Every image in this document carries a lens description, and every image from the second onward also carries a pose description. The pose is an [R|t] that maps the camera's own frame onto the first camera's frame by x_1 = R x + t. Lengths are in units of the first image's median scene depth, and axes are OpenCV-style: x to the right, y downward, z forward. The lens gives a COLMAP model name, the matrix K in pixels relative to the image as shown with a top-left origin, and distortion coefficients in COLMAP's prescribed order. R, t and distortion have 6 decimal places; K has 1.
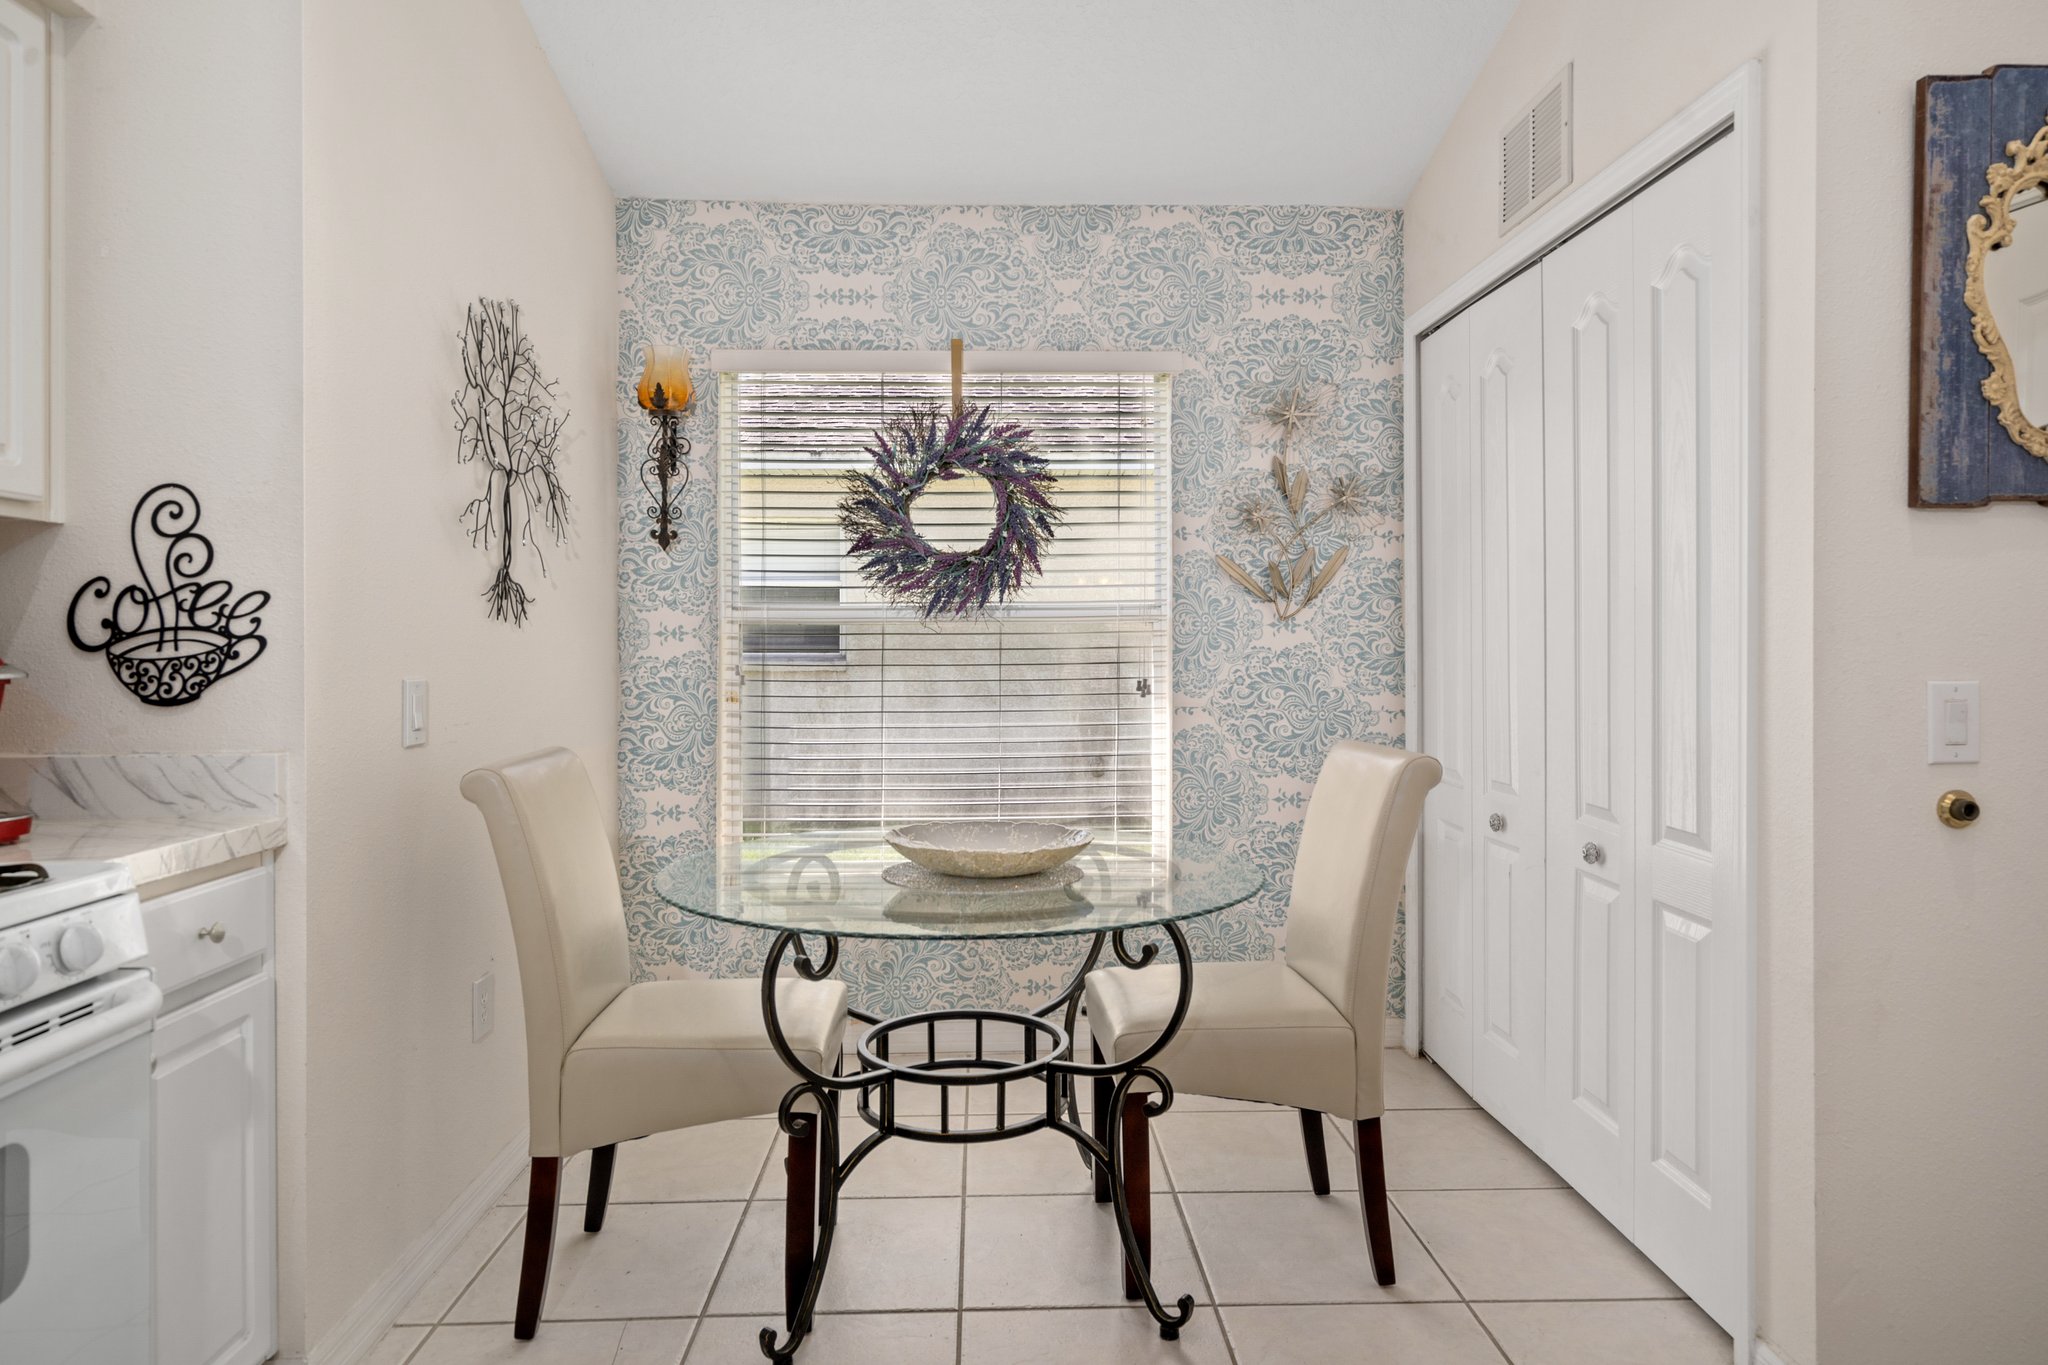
lens RADIAL K [[1223.9, 0, 1025.3], [0, 1223.9, 639.9], [0, 0, 1]] dist [0.011852, 0.002367]
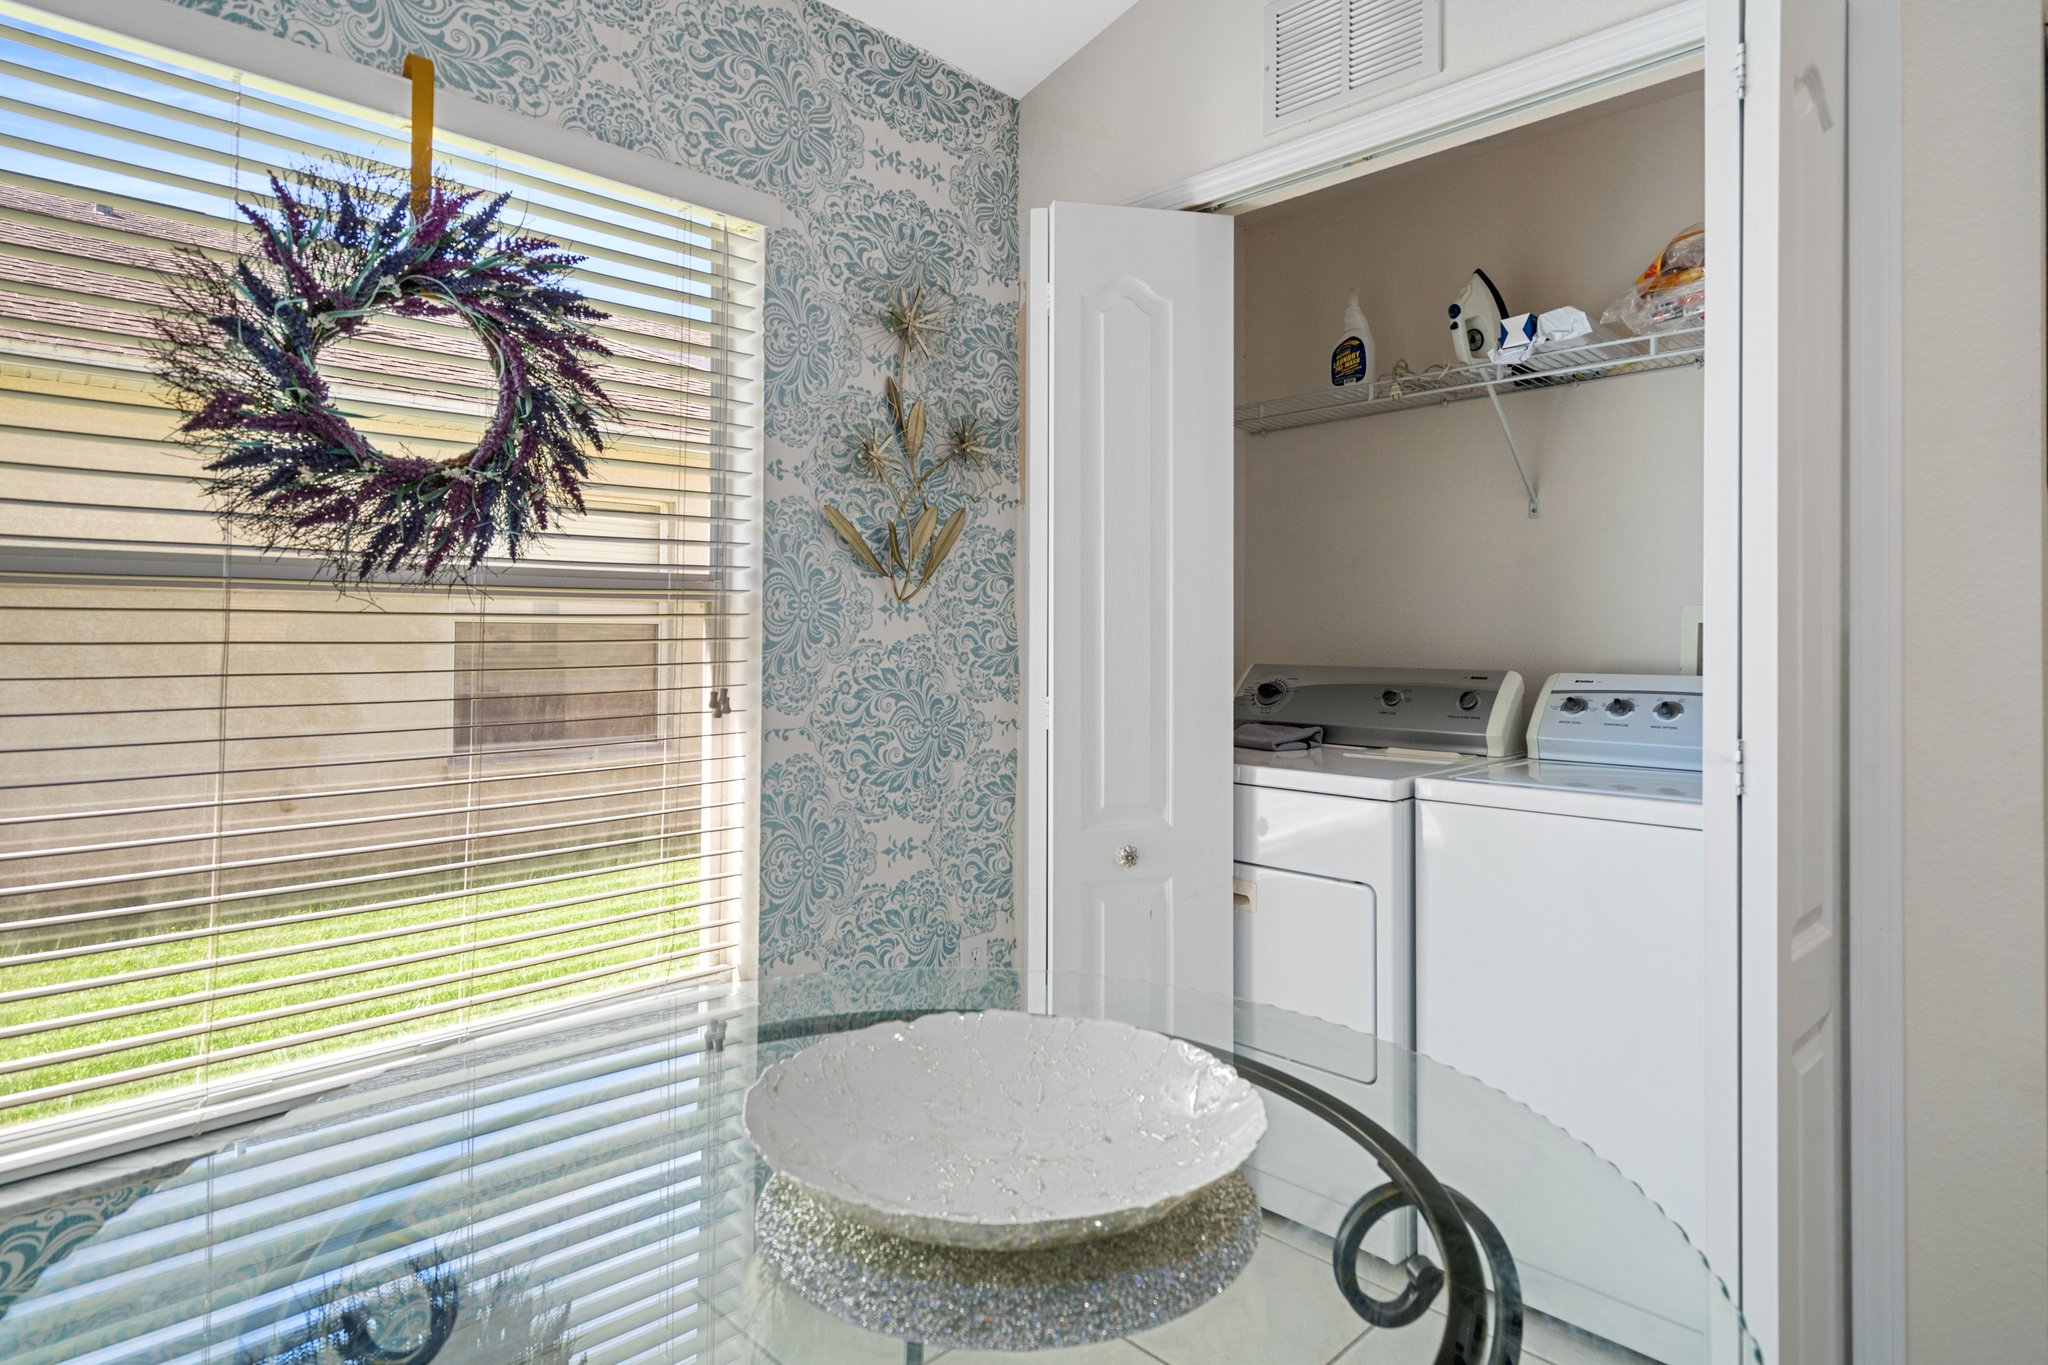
lens RADIAL K [[1138.1, 0, 1042.9], [0, 1138.1, 611.0], [0, 0, 1]] dist [0.005958, -0.001565]
pose [[0.728071, 0.020182, 0.685205, -0.189566], [-0.008225, 0.999752, -0.020707, 0.001946], [-0.685452, 0.009441, 0.728056, 0.448384]]
